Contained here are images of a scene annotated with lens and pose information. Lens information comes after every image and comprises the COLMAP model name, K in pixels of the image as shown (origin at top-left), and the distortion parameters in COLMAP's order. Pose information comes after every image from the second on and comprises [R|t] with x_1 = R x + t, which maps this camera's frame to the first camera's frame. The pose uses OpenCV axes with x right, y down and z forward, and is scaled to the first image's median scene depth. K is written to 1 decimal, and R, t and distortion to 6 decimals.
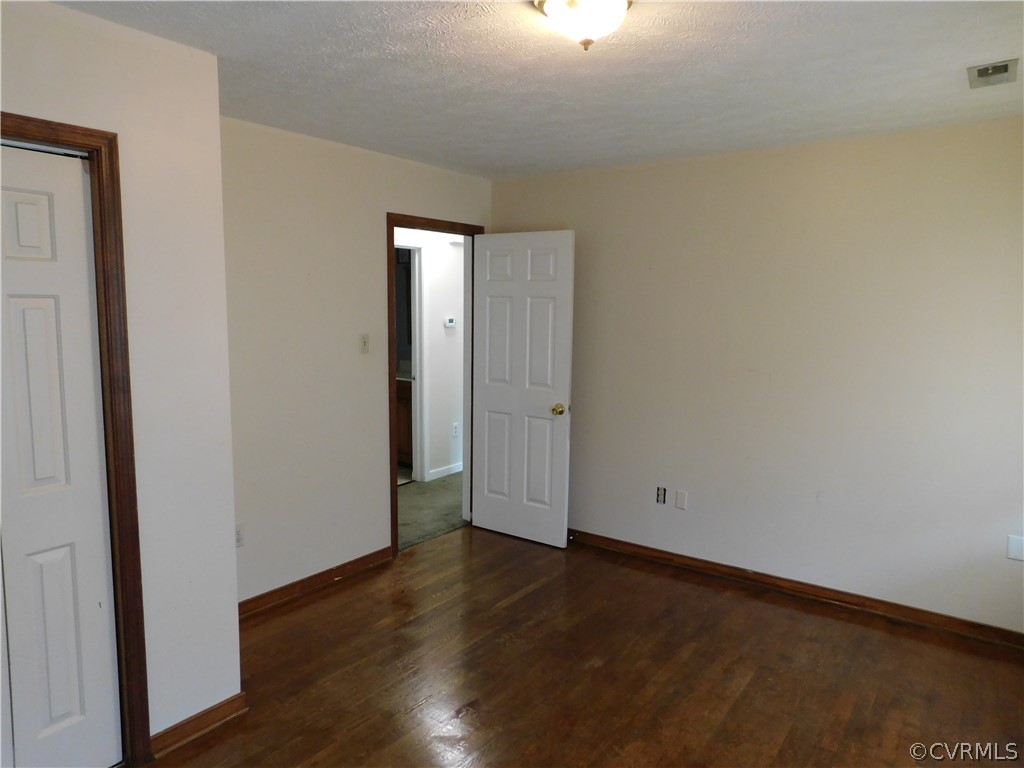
lens RADIAL K [[683.5, 0, 514.3], [0, 683.5, 382.5], [0, 0, 1]] dist [-0.047719, 0.033792]
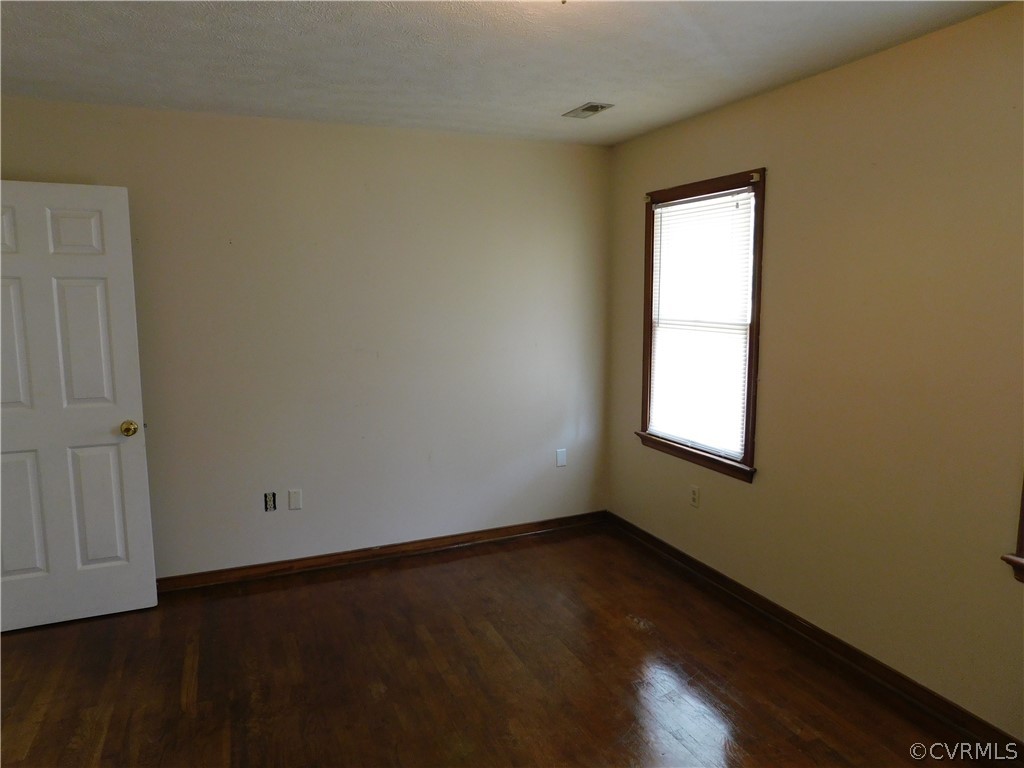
lens RADIAL K [[683.5, 0, 512.6], [0, 683.5, 381.9], [0, 0, 1]] dist [-0.047719, 0.033792]
pose [[0.507328, -0.129226, 0.852009, -0.363852], [0.107467, 0.990462, 0.086235, -0.031502], [-0.855026, 0.047813, 0.516376, 0.273605]]
